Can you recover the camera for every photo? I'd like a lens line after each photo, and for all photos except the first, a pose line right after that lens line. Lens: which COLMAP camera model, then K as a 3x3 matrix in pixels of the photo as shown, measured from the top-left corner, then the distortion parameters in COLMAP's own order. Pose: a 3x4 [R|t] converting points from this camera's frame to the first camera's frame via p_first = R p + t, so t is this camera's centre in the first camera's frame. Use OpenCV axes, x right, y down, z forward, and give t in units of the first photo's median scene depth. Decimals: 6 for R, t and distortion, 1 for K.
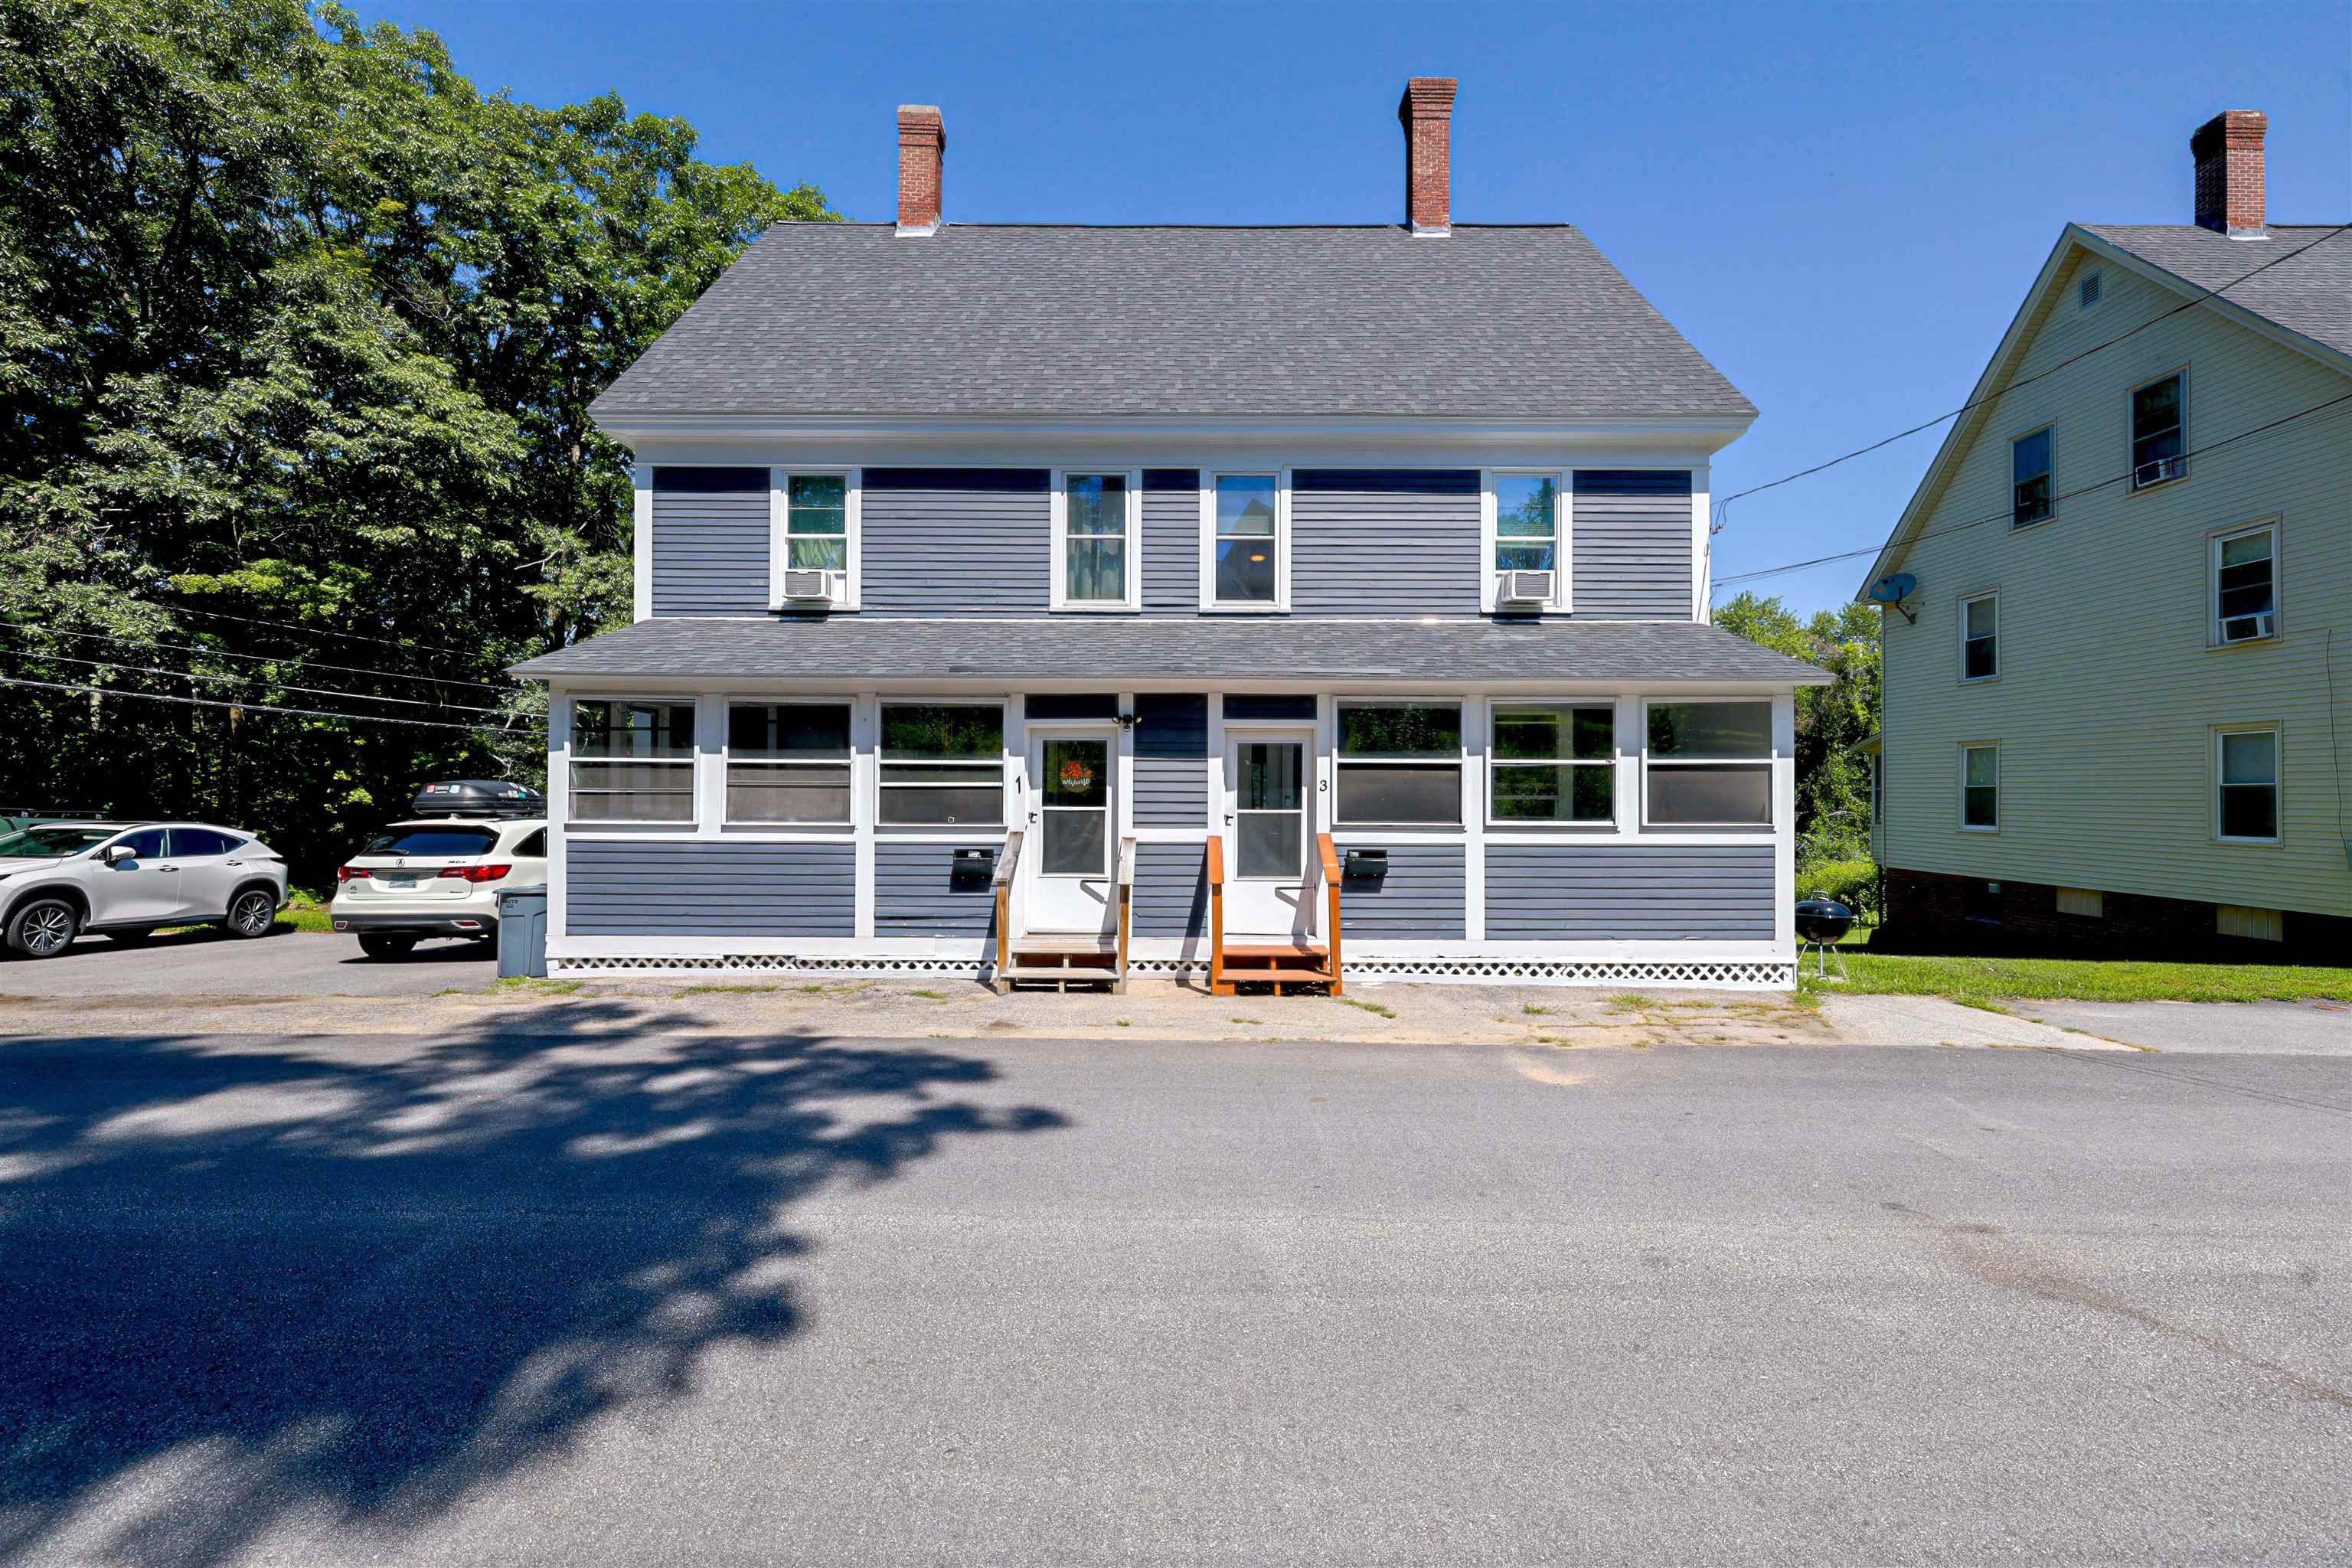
lens RADIAL K [[1061.3, 0, 1251.8], [0, 1061.3, 788.5], [0, 0, 1]] dist [0.000025, -0.000594]
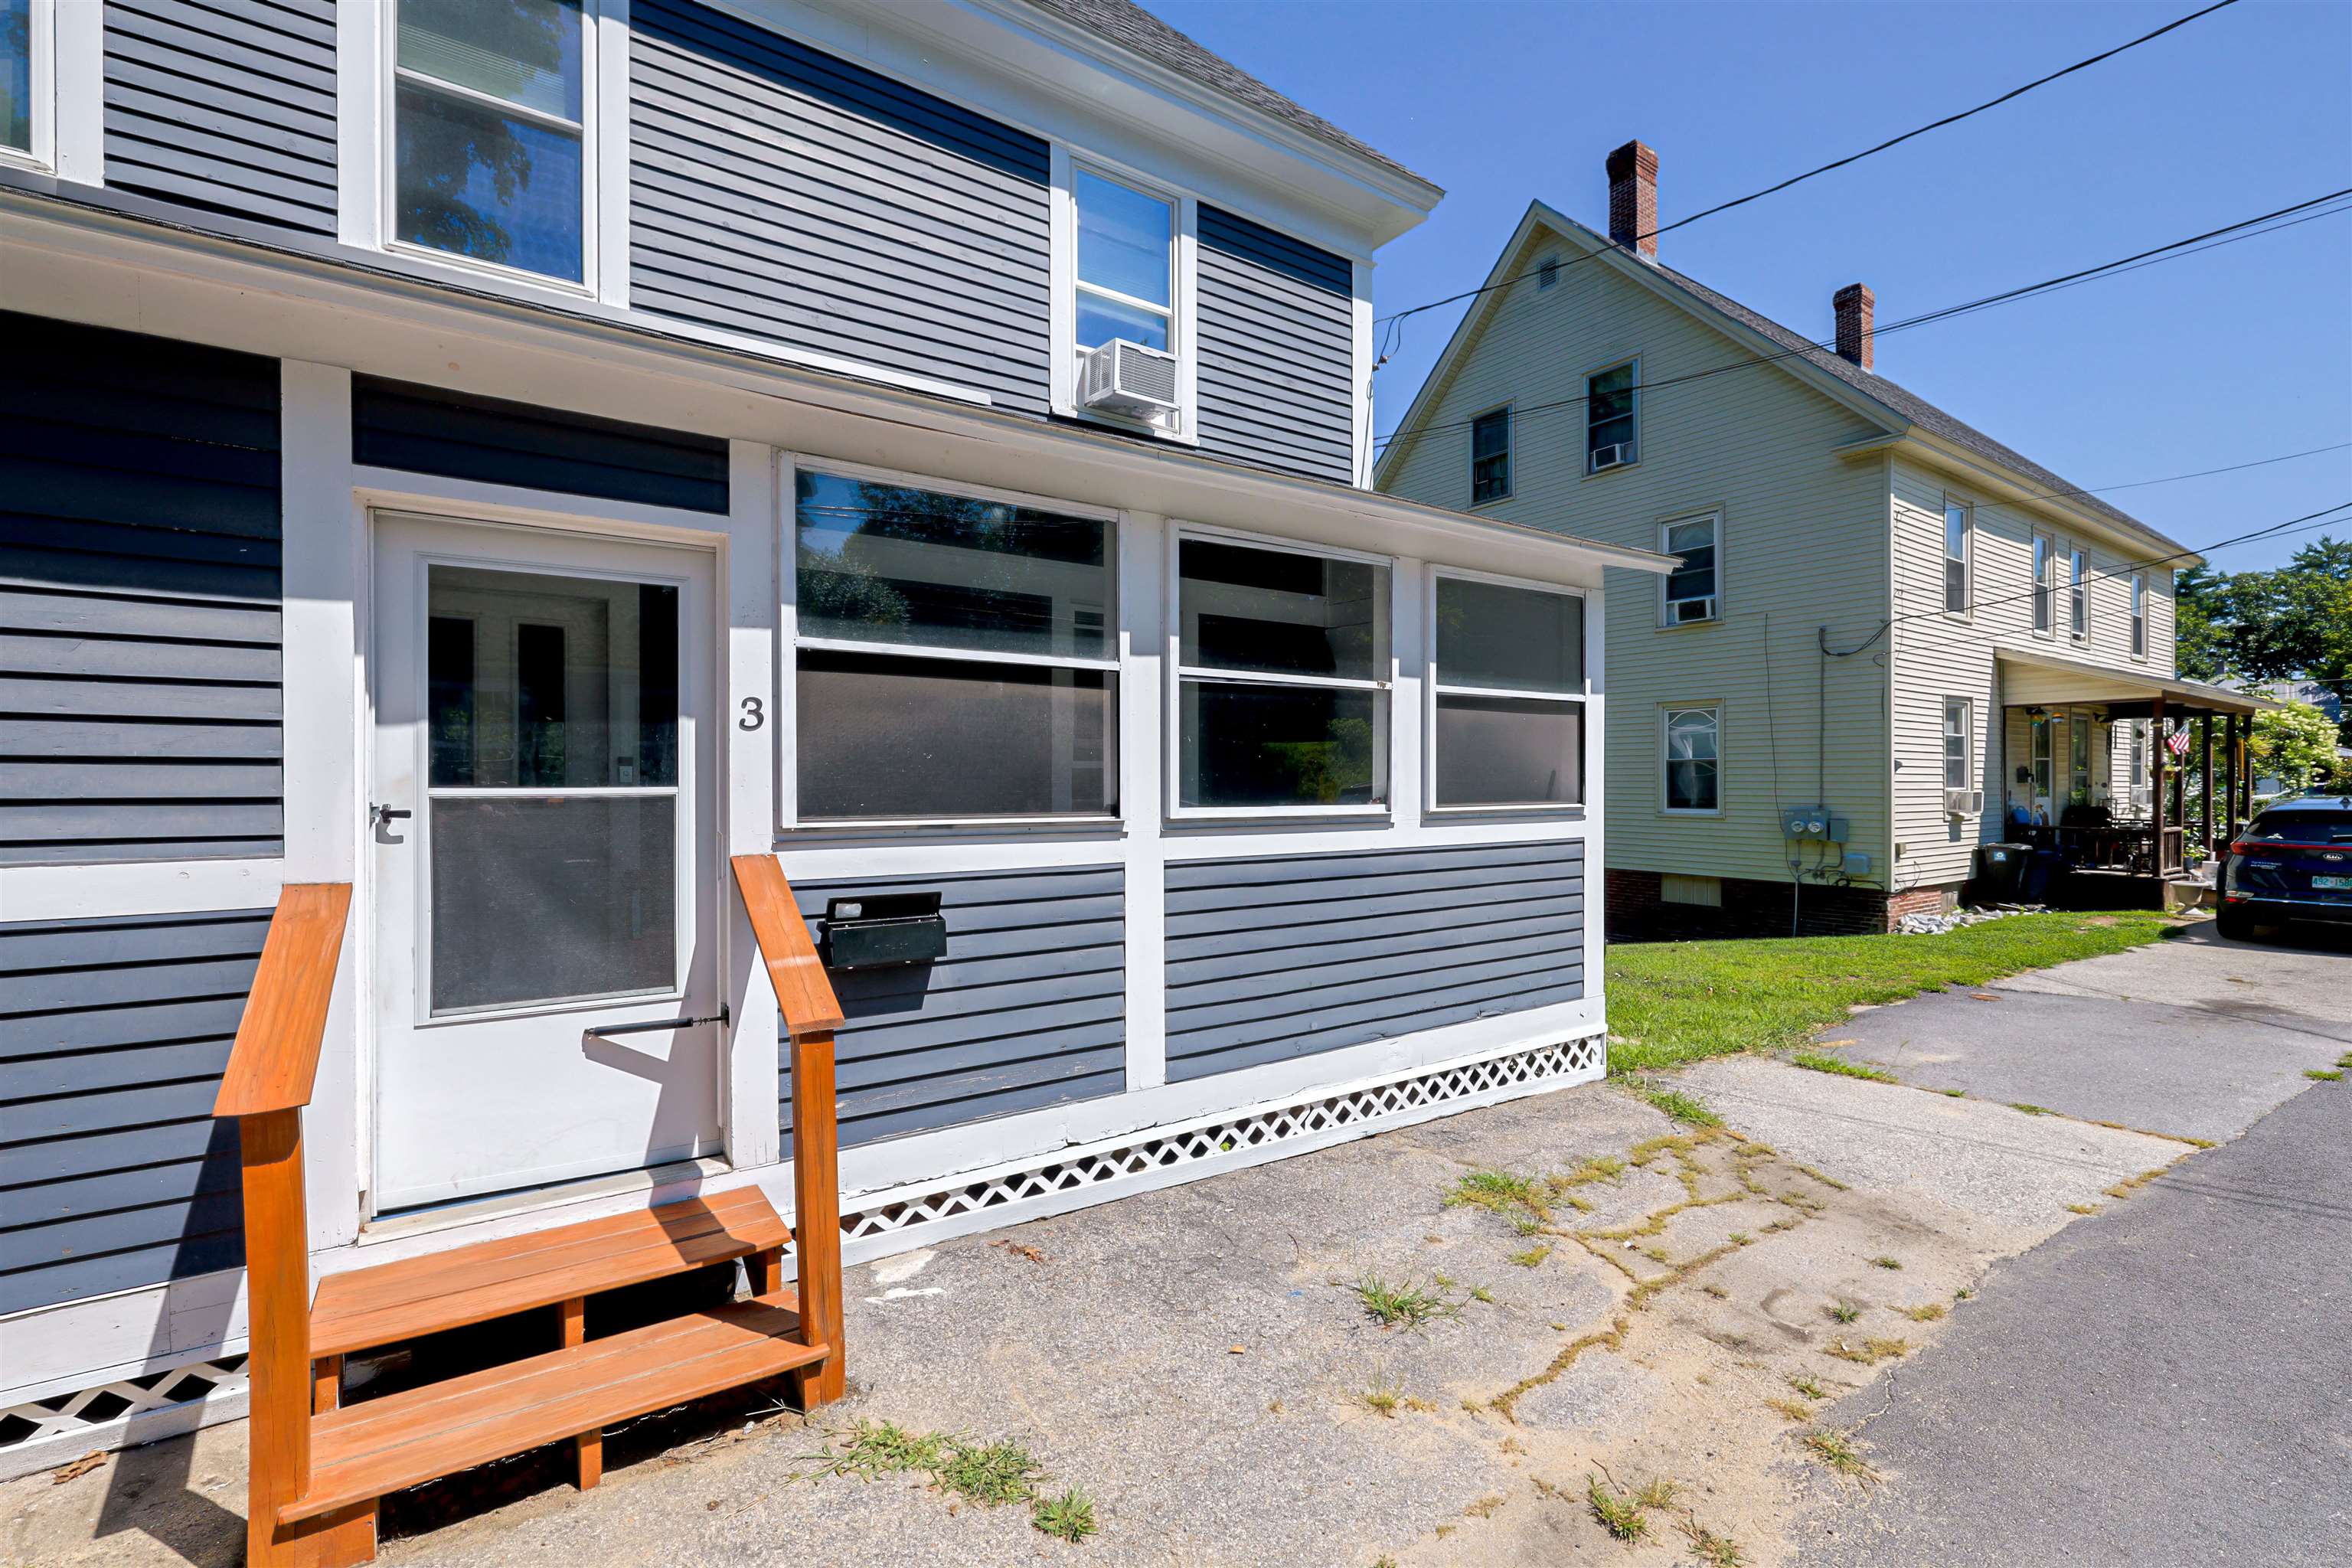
lens RADIAL K [[921.3, 0, 1188.5], [0, 921.3, 788.7], [0, 0, 1]] dist [0.000442, 0.000105]
pose [[0.835028, -0.008241, 0.550146, 0.021801], [0.002396, 0.999933, 0.011342, 0.017834], [-0.550202, -0.008153, 0.834992, 0.668351]]
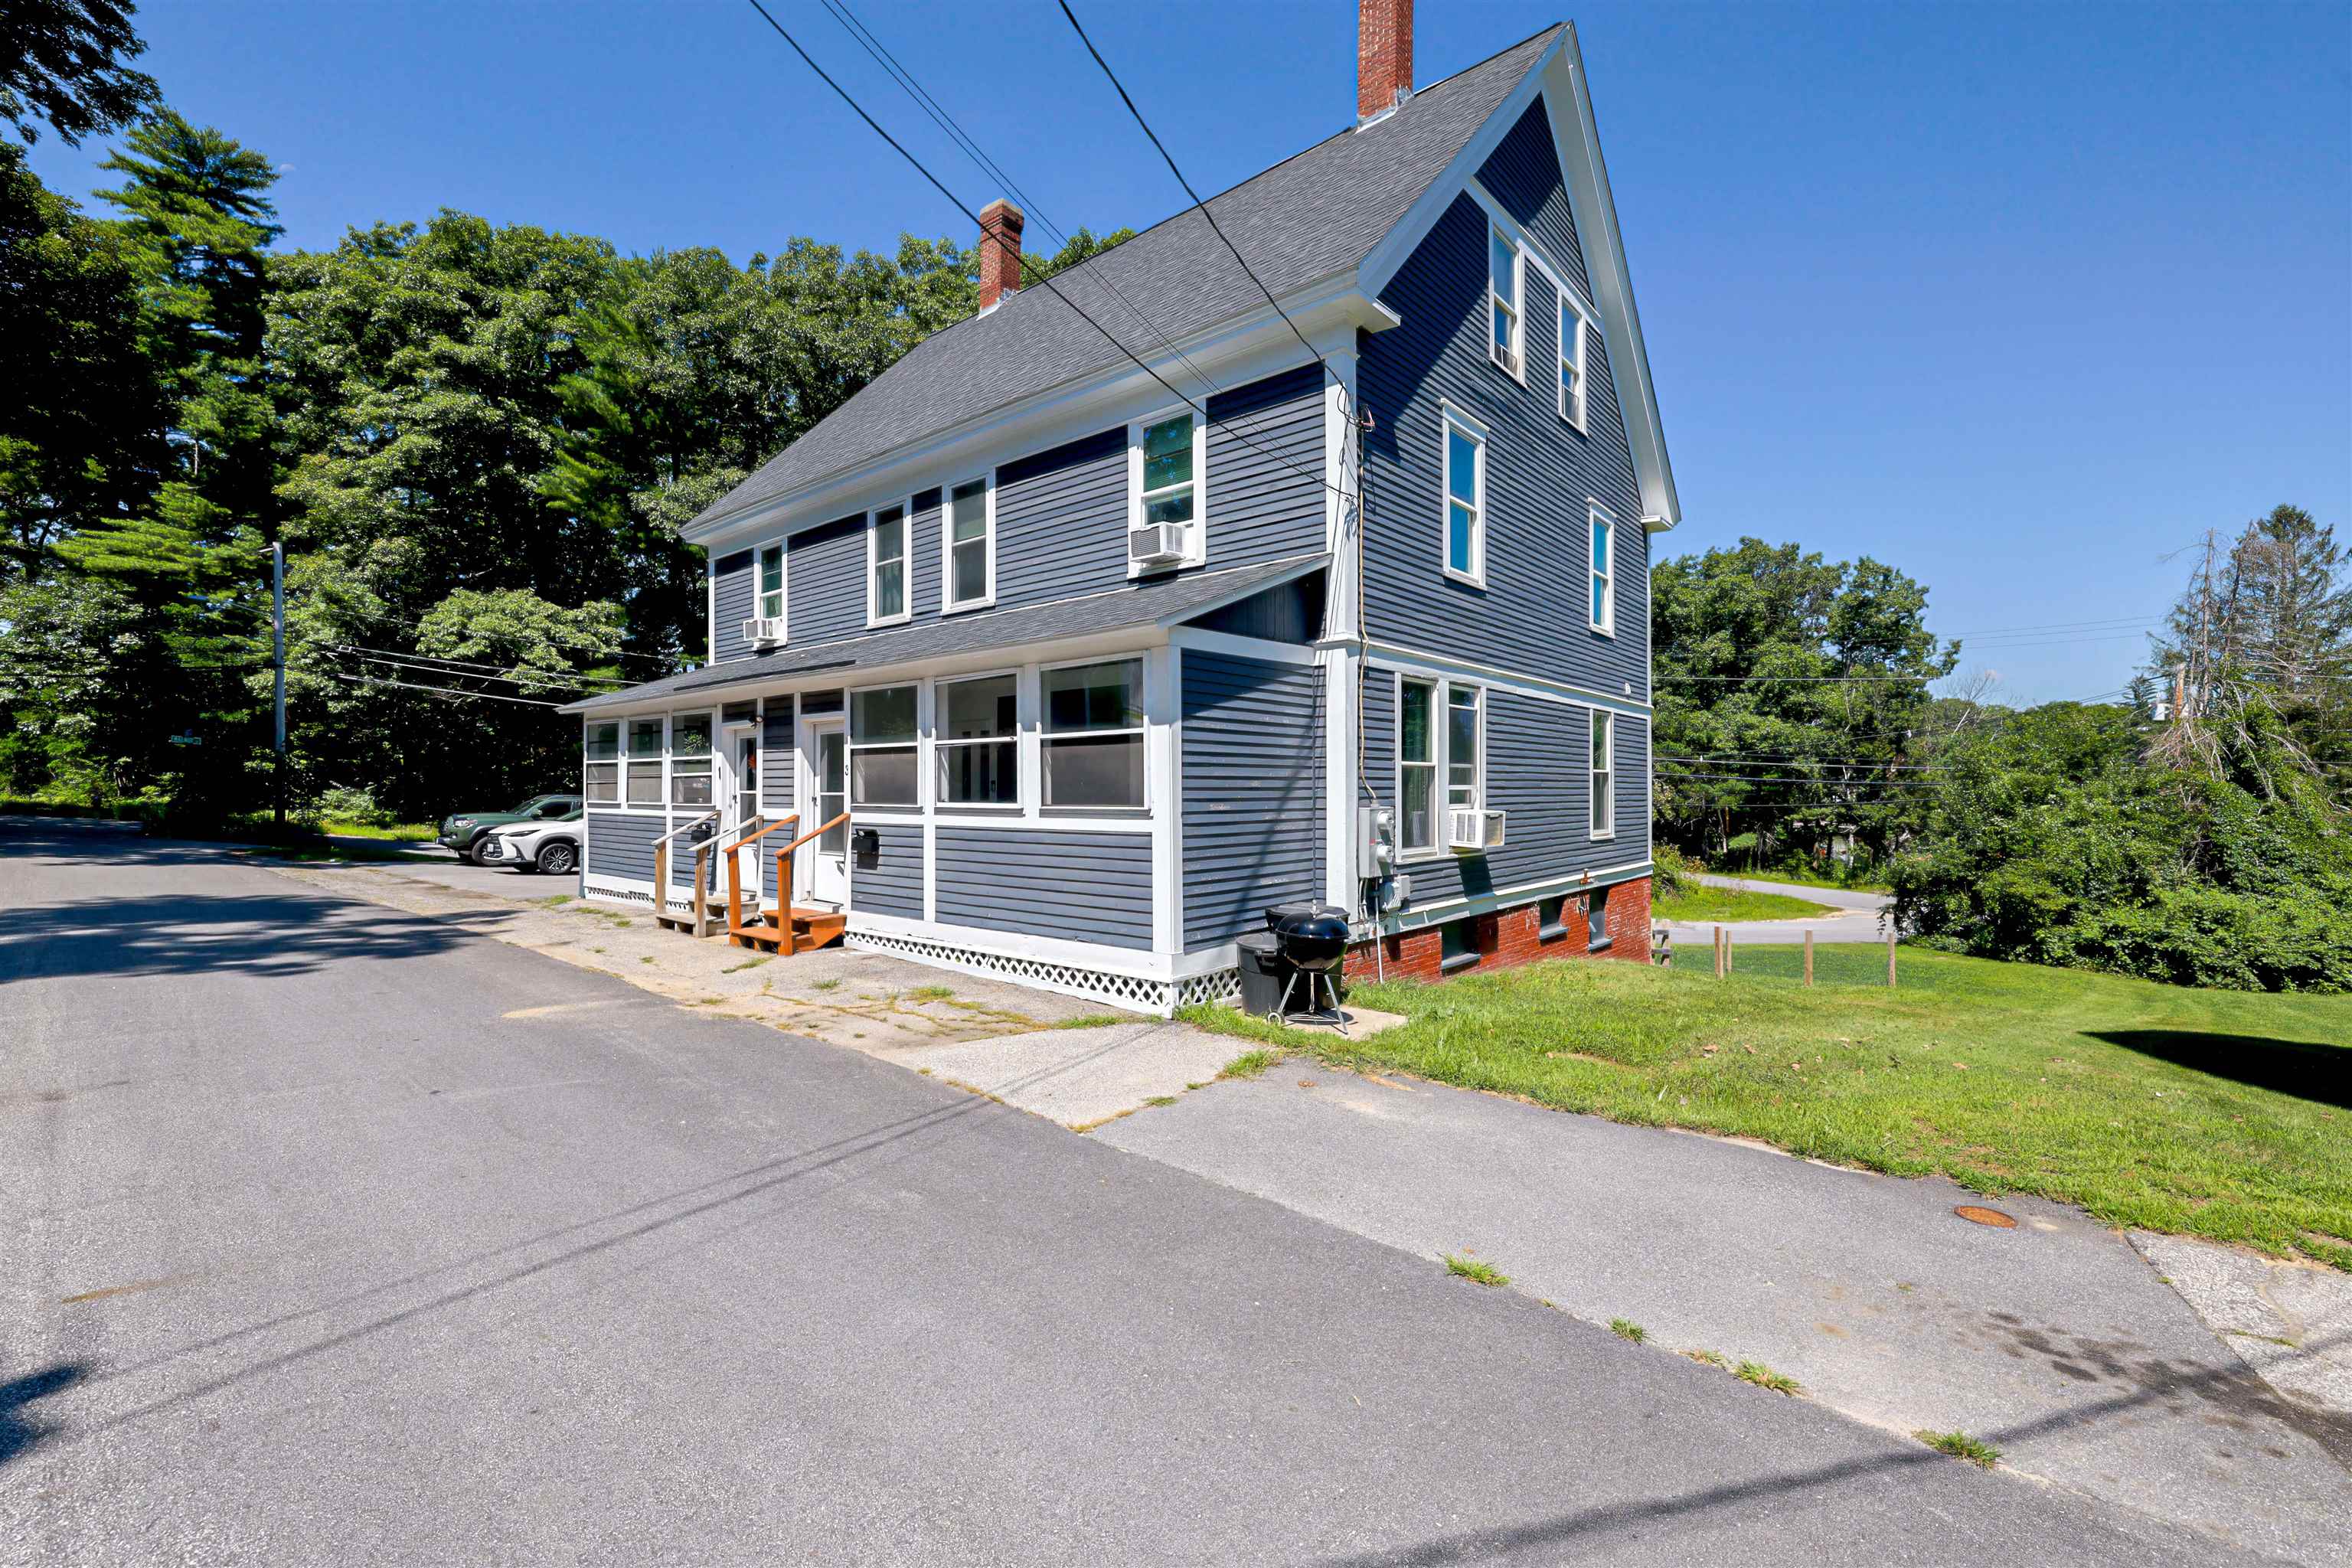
lens RADIAL K [[1039.9, 0, 1183.9], [0, 1039.9, 784.0], [0, 0, 1]] dist [0.000358, 0.000222]
pose [[0.748007, -0.008271, -0.663639, 1.012939], [0.008800, 0.999958, -0.002544, 0.017438], [0.663633, -0.003937, 0.748048, 0.414982]]
